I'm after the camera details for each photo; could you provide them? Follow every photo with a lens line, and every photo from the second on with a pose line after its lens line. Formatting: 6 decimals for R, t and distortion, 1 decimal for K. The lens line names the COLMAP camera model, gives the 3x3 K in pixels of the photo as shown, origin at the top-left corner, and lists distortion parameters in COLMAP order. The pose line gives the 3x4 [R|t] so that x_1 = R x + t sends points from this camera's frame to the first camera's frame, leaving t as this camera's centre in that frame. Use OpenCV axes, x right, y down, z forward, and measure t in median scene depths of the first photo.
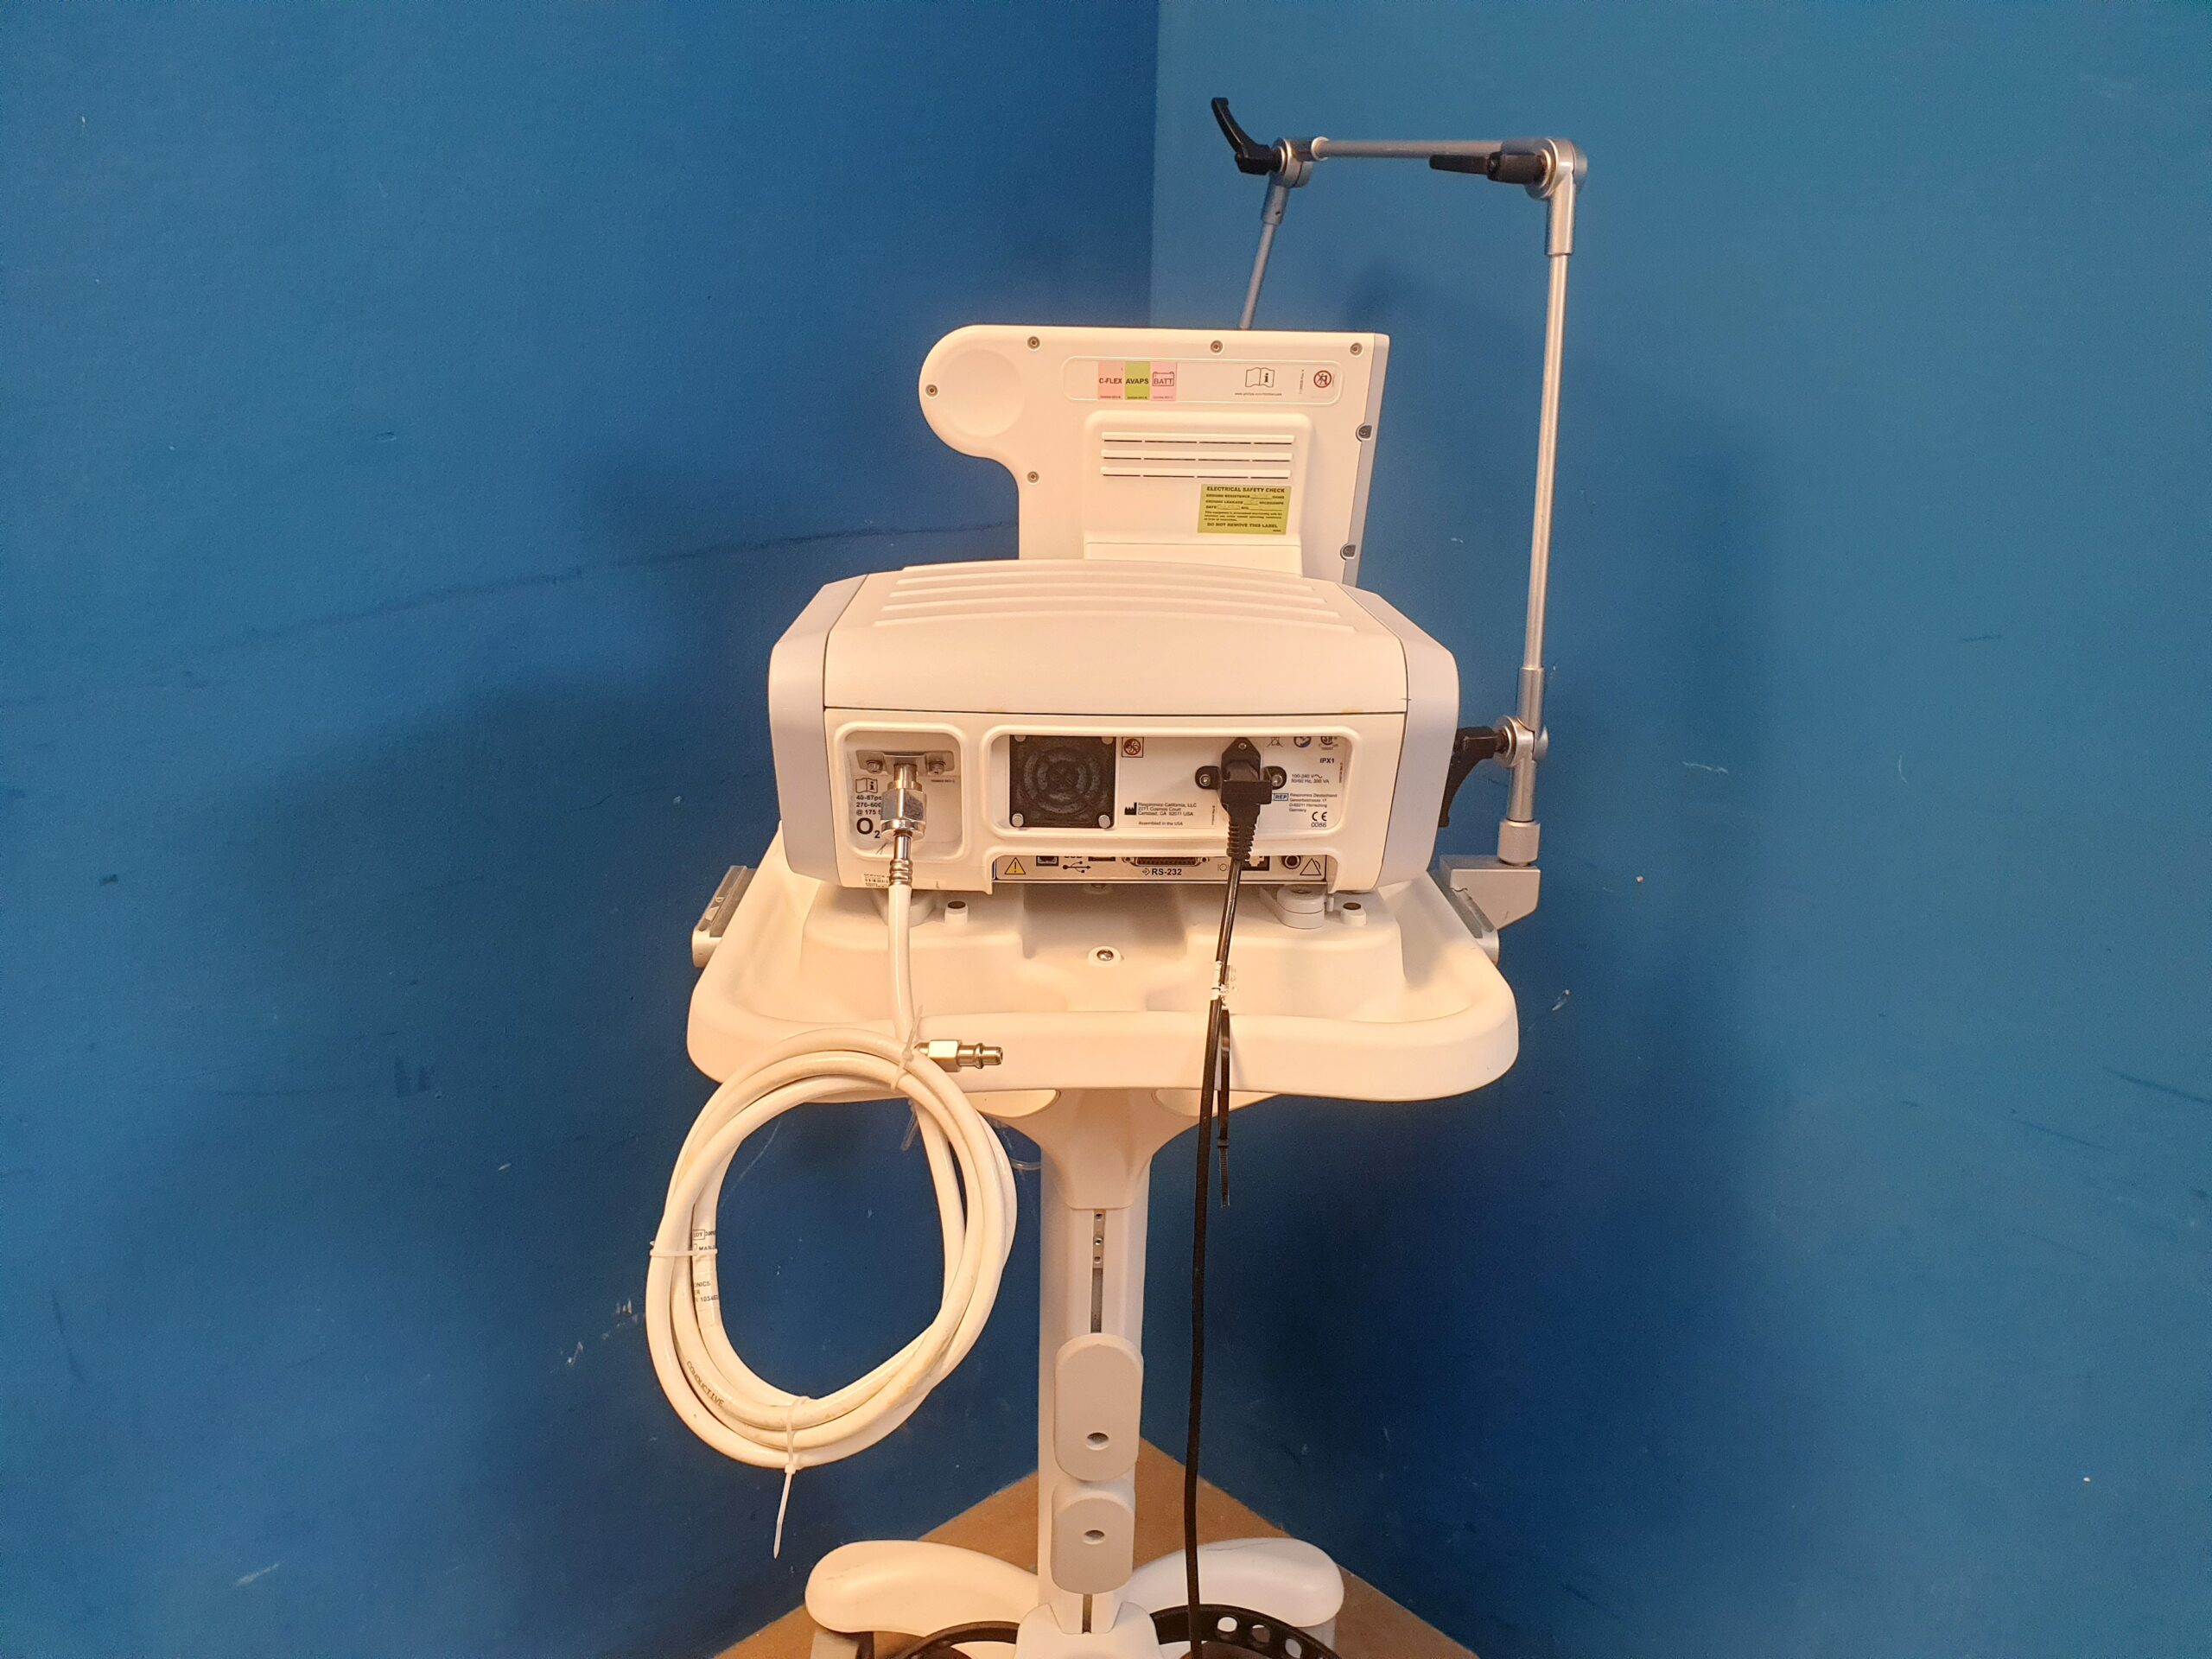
lens RADIAL K [[1794.5, 0, 1105.2], [0, 1794.5, 846.9], [0, 0, 1]] dist [0.247431, -0.761093]
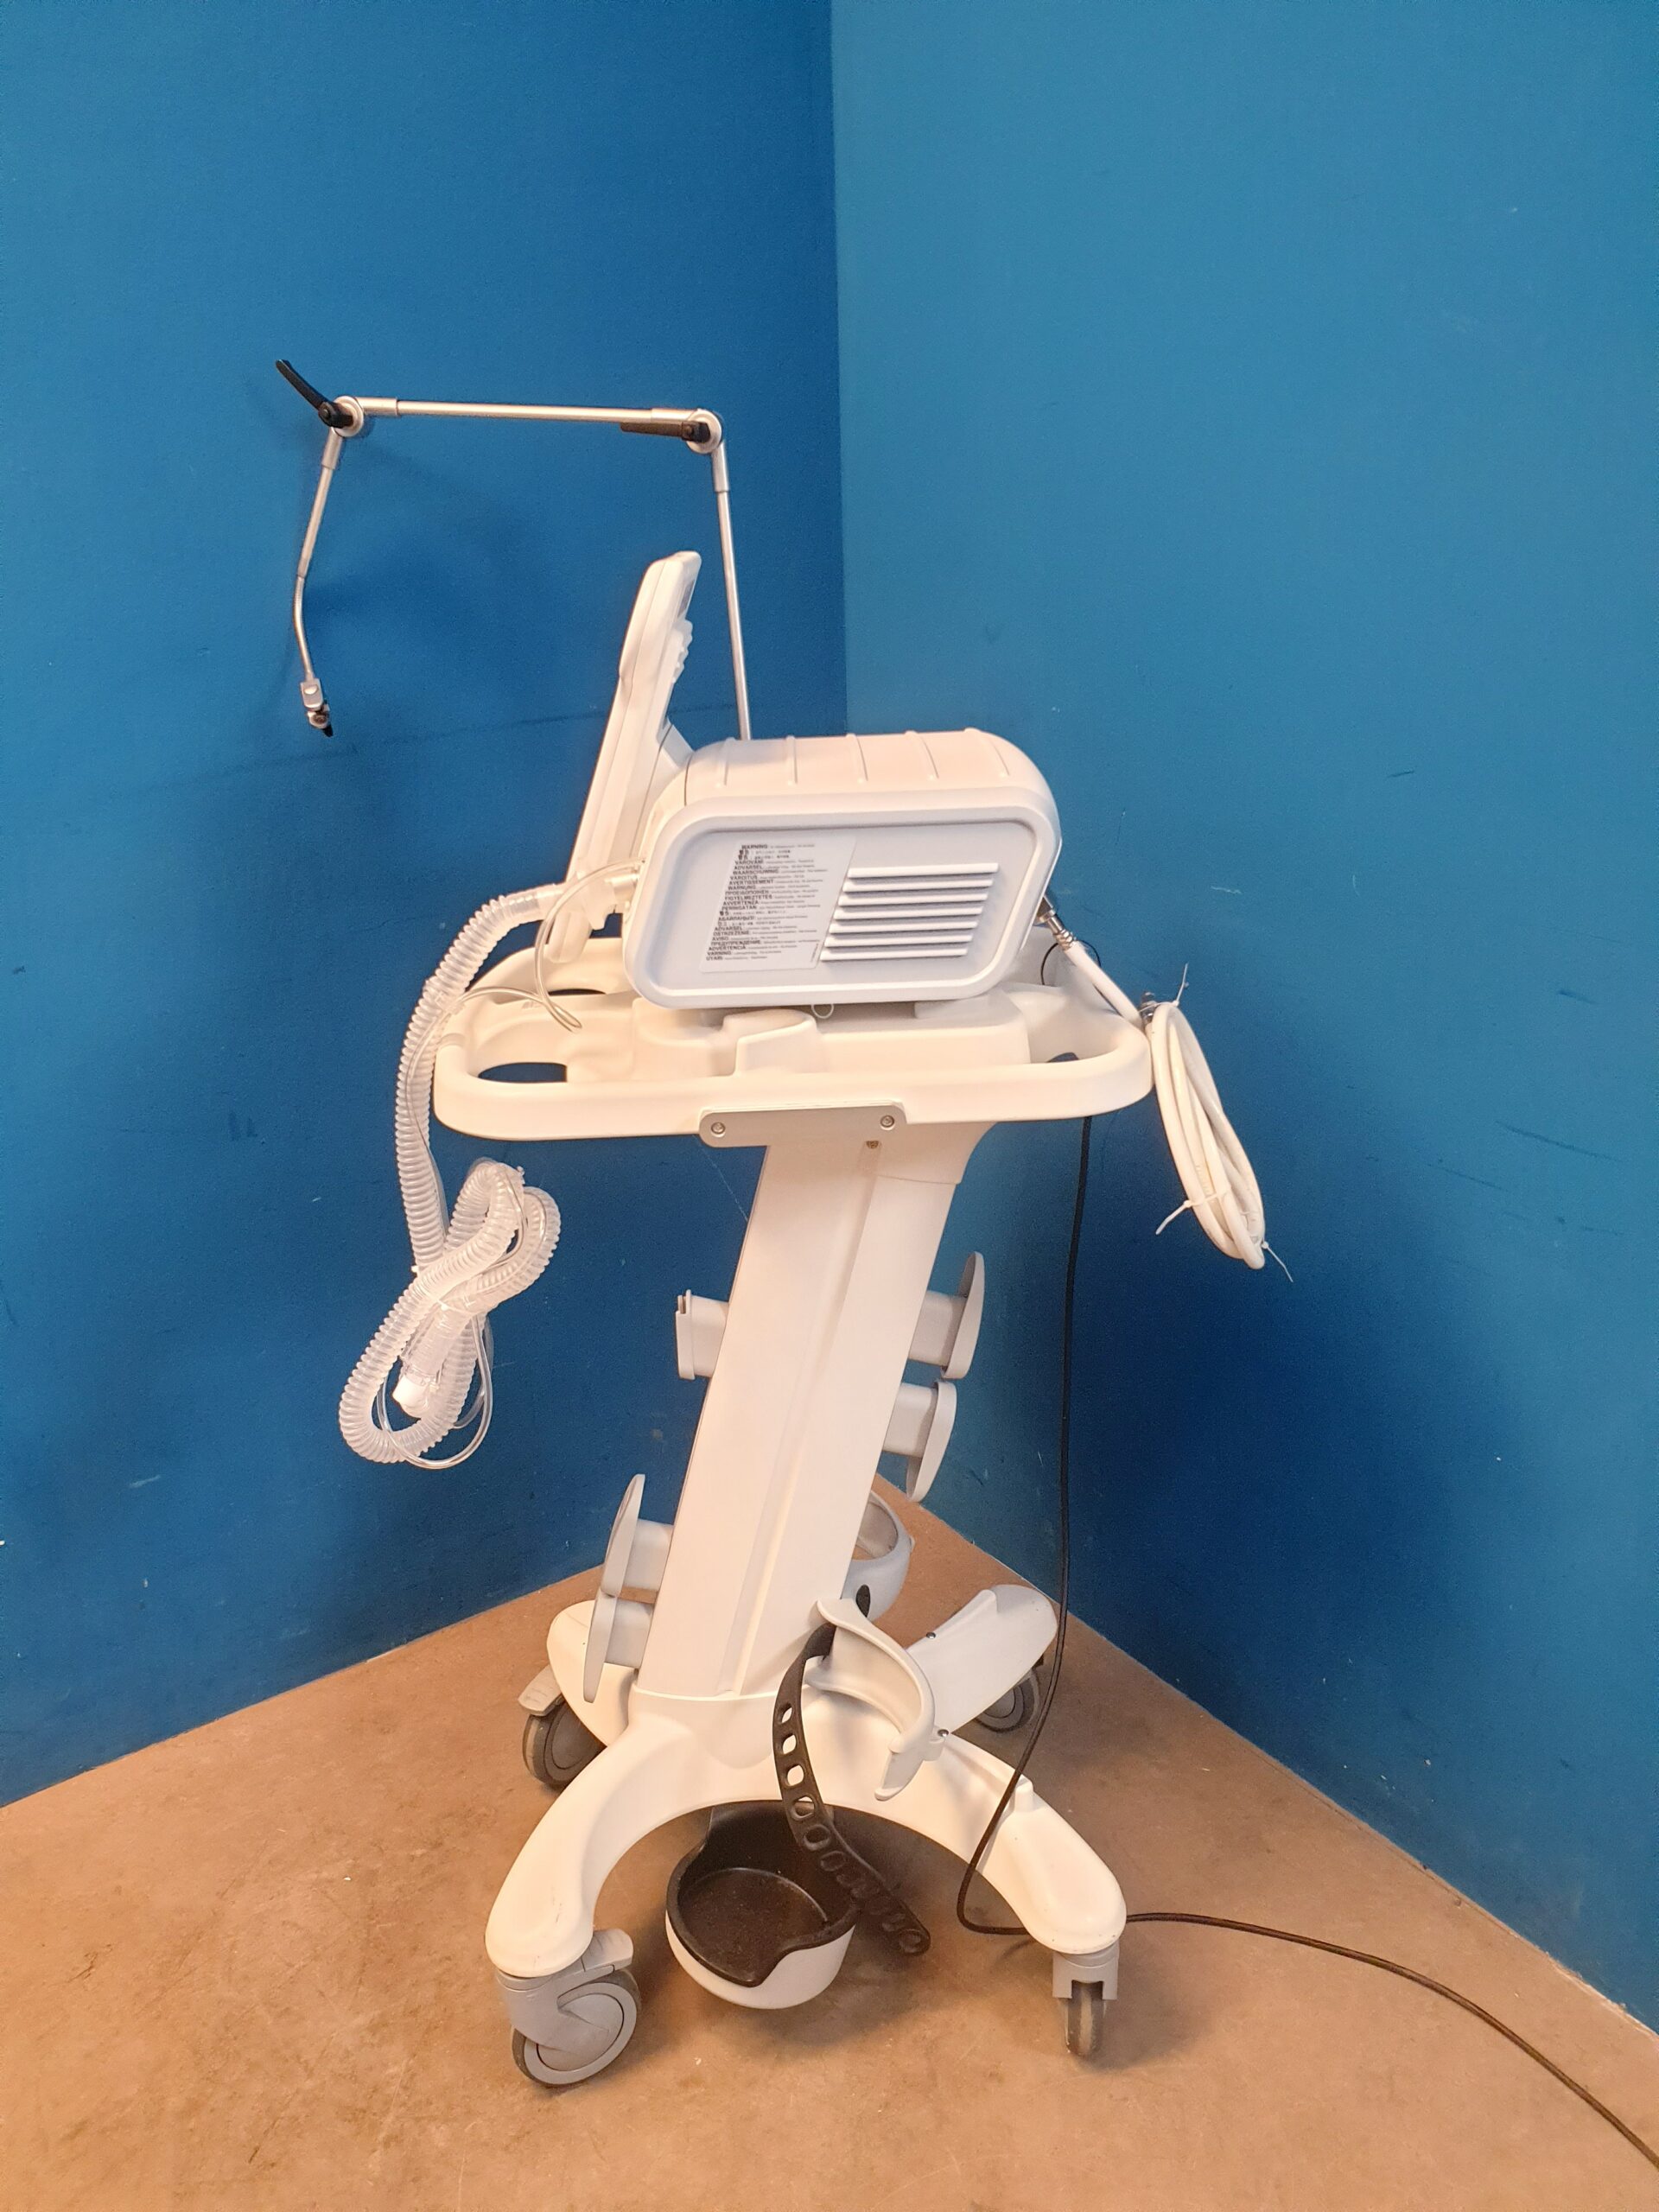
lens RADIAL K [[1870.3, 0, 830.3], [0, 1870.3, 1137.0], [0, 0, 1]] dist [0.005832, 0.004618]
pose [[0.984380, 0.014289, -0.175474, 0.408918], [-0.006032, 0.998853, 0.047500, 0.090188], [0.175951, -0.045700, 0.983338, -0.402088]]
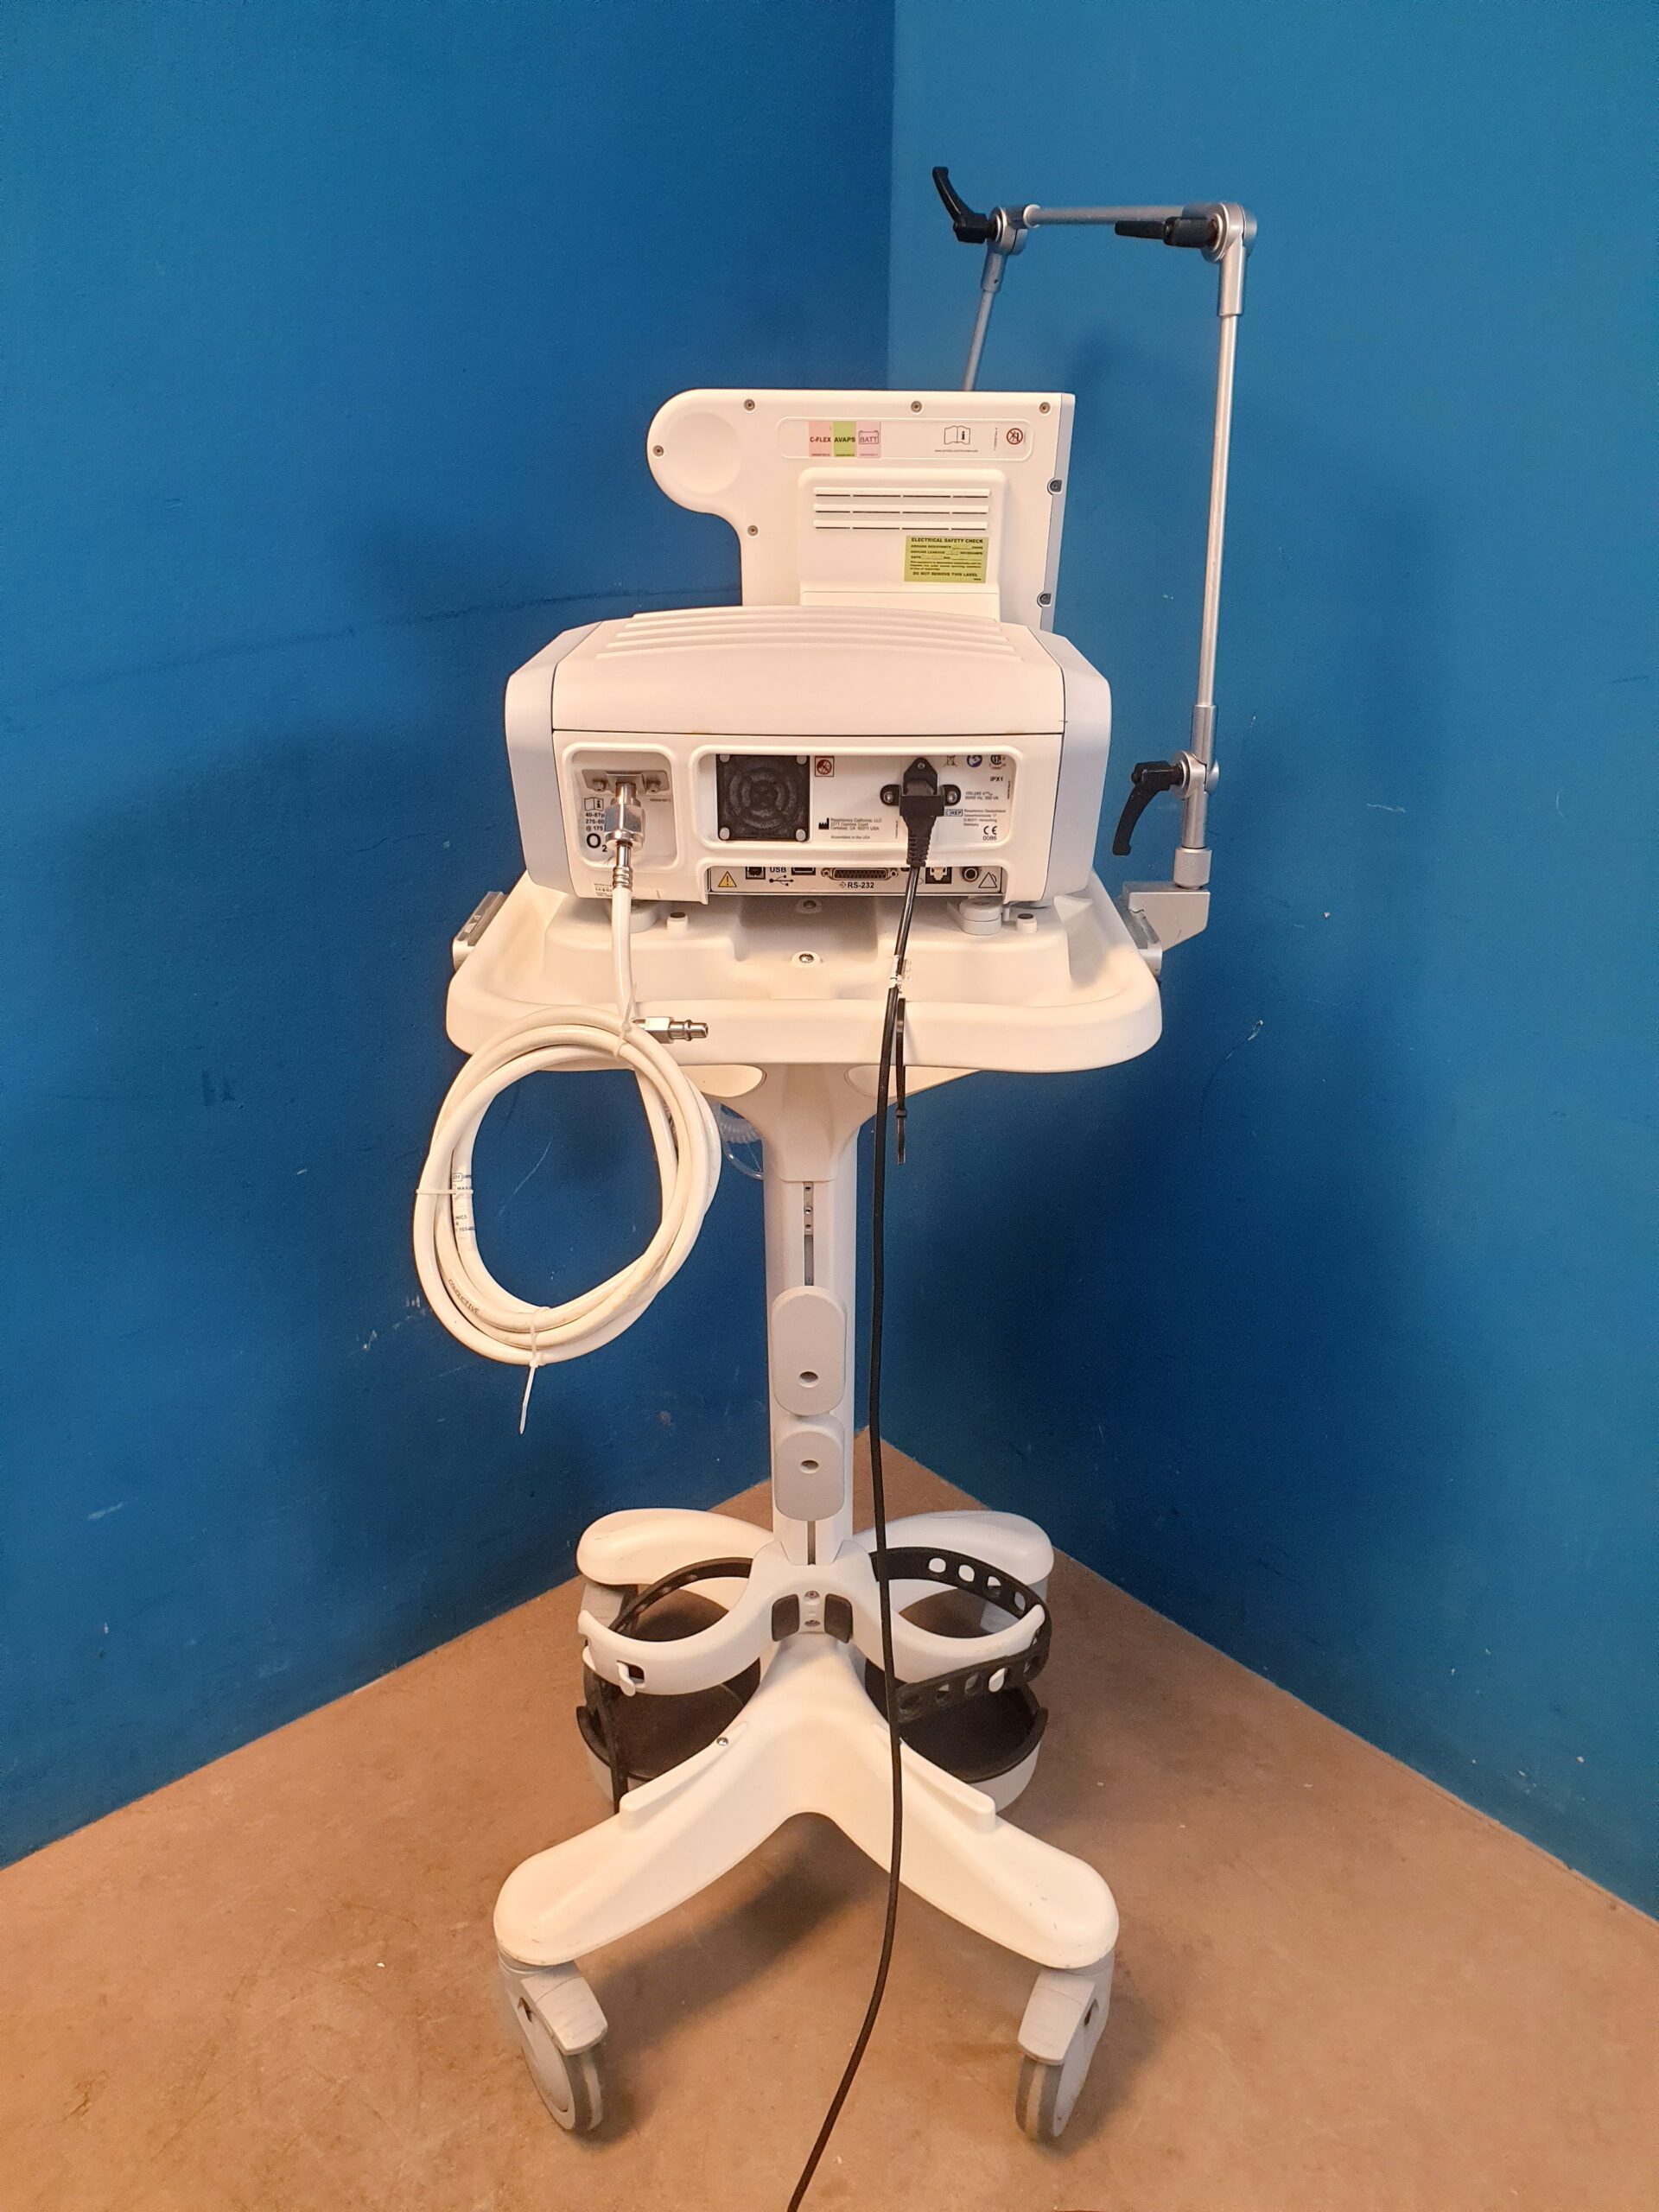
lens RADIAL K [[1830.5, 0, 829.0], [0, 1830.5, 1137.8], [0, 0, 1]] dist [0.058259, -0.080719]
pose [[0.998952, 0.005128, -0.045474, 0.068004], [-0.000533, 0.994936, 0.100505, 0.057415], [0.045759, -0.100375, 0.993897, -0.165829]]
